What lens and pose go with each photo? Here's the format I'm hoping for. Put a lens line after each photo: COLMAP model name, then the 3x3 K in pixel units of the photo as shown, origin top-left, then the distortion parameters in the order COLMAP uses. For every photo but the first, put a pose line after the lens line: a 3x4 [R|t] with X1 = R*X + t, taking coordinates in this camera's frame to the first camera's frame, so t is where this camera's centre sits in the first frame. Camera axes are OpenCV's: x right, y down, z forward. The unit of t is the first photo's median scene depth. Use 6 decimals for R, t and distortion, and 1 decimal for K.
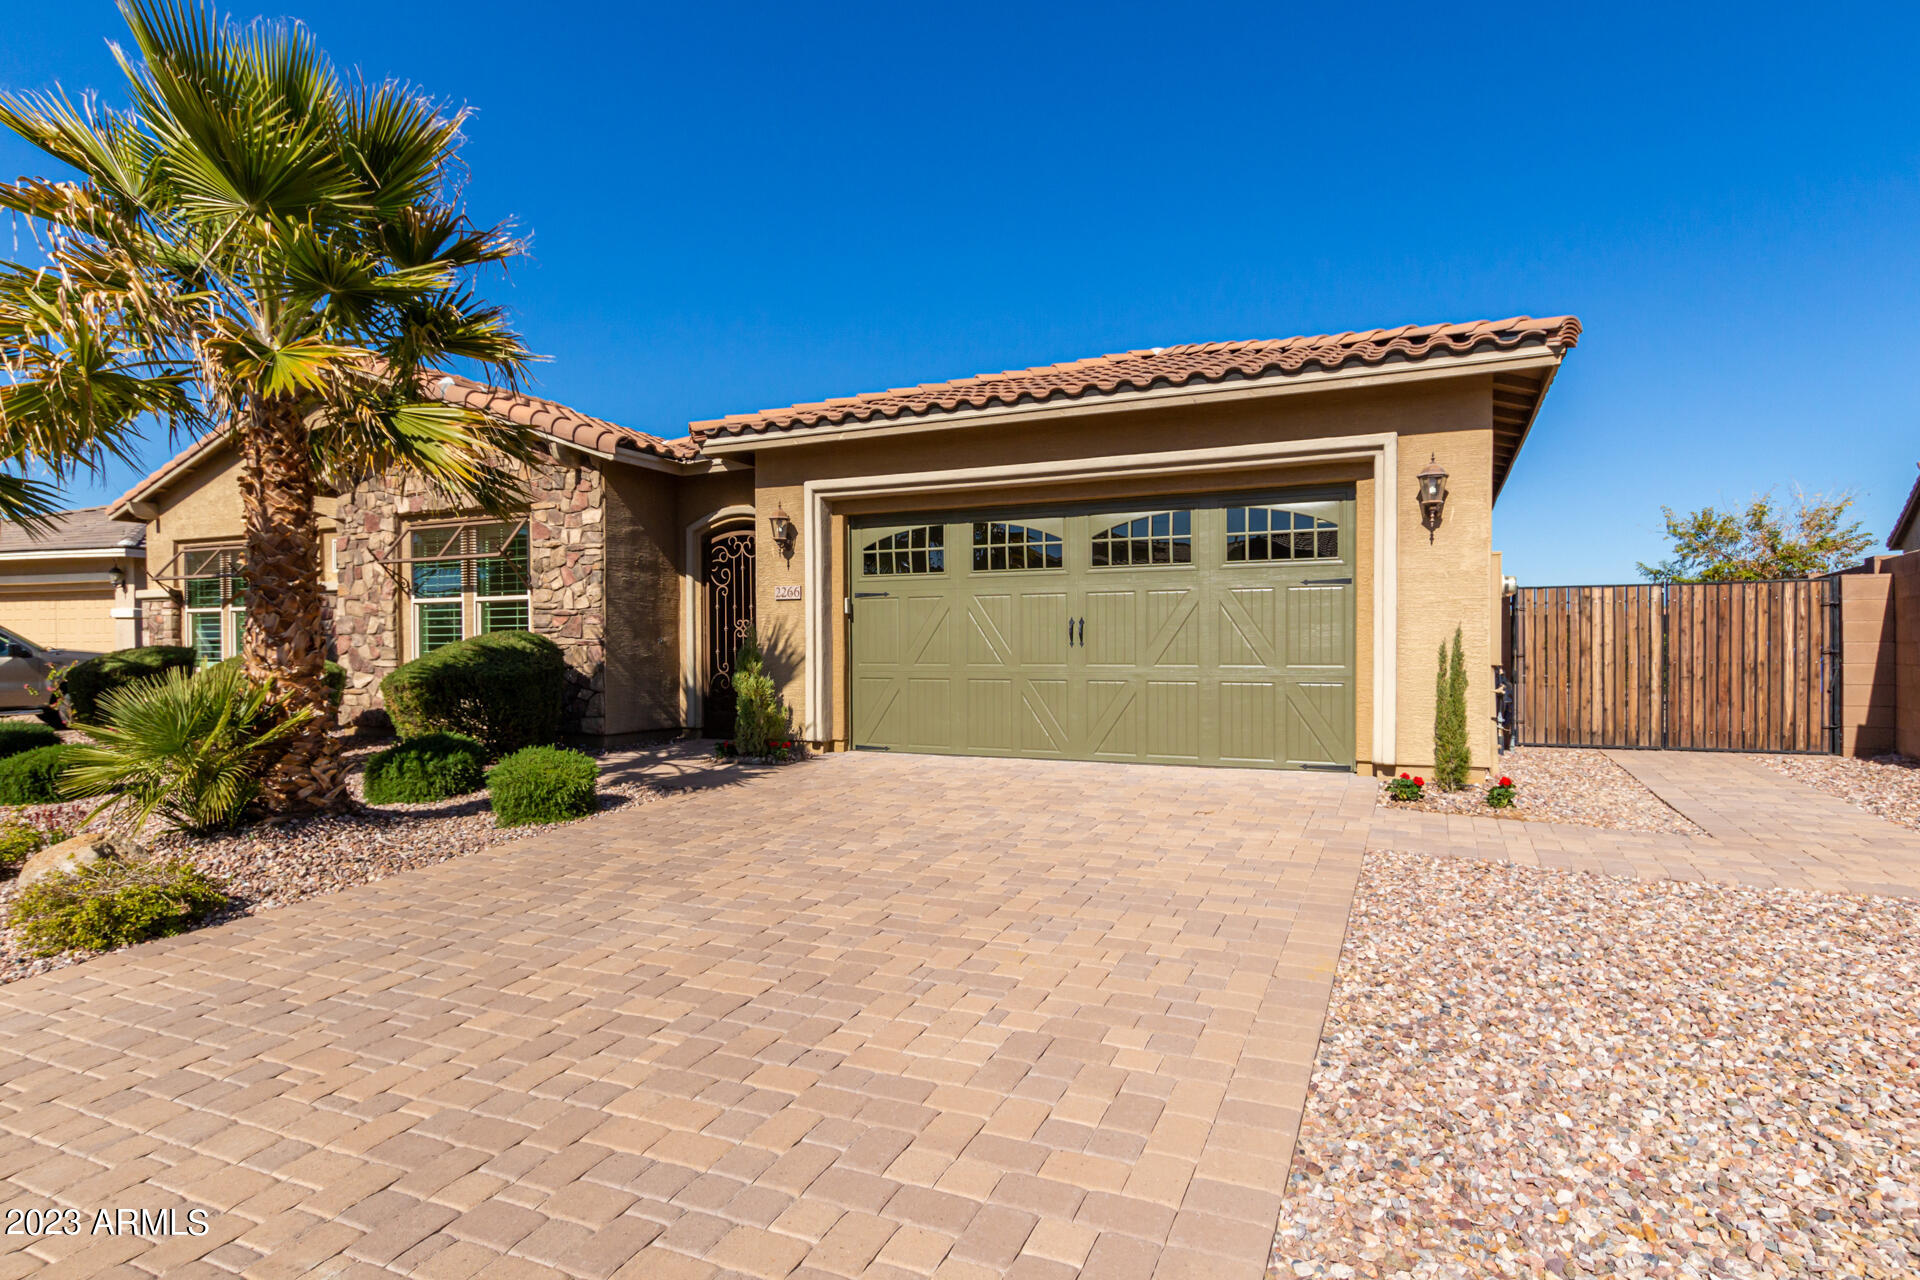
lens RADIAL K [[1046.2, 0, 960.0], [0, 1046.2, 640.0], [0, 0, 1]] dist [0.002300, -0.000737]
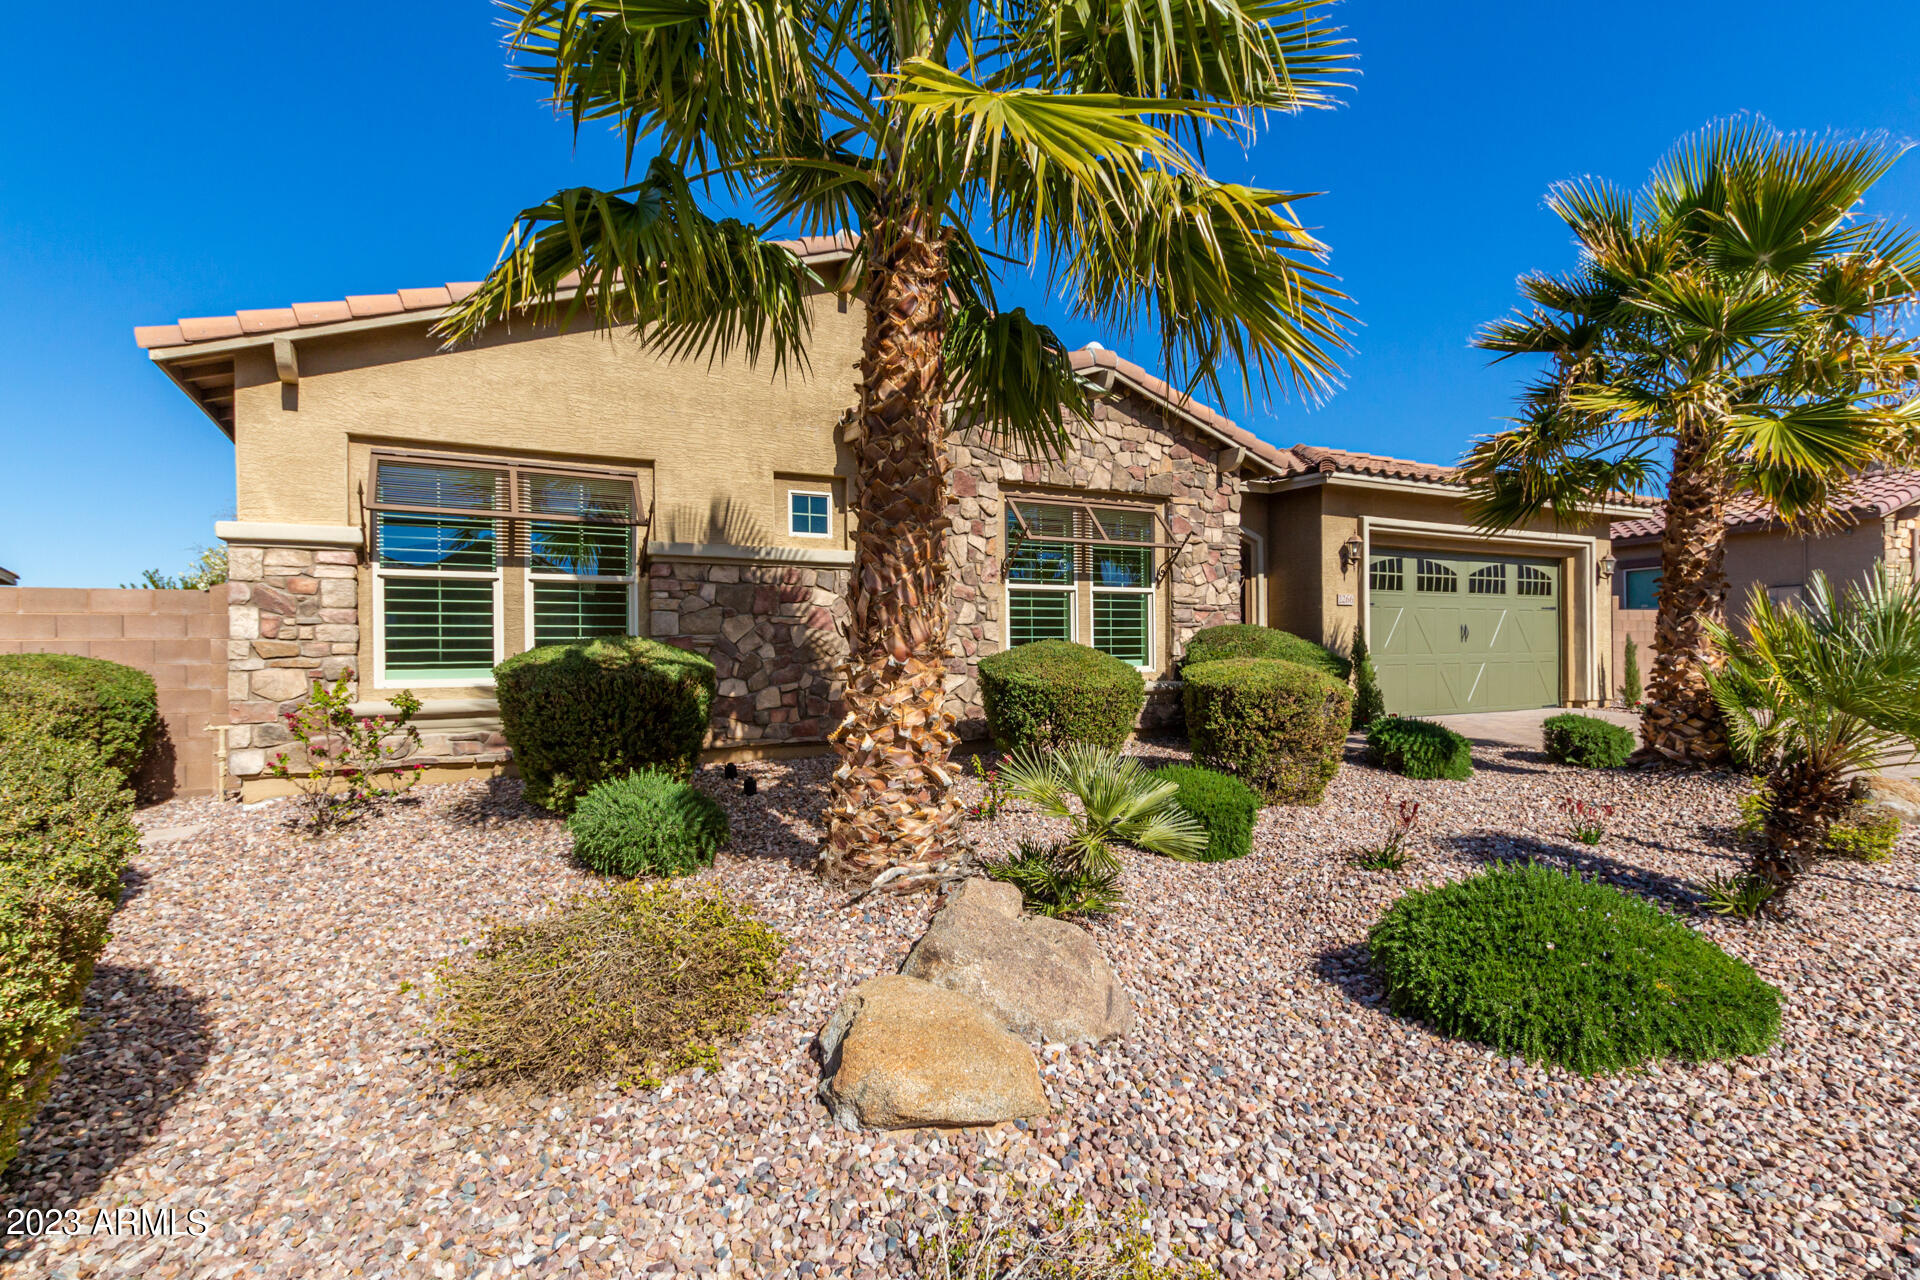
lens RADIAL K [[973.5, 0, 960.0], [0, 973.5, 640.0], [0, 0, 1]] dist [0.002143, 0.000244]
pose [[0.580758, 0.008357, 0.814033, -1.442146], [-0.001681, 0.999957, -0.009066, 0.015916], [-0.814074, 0.003897, 0.580748, 0.709445]]
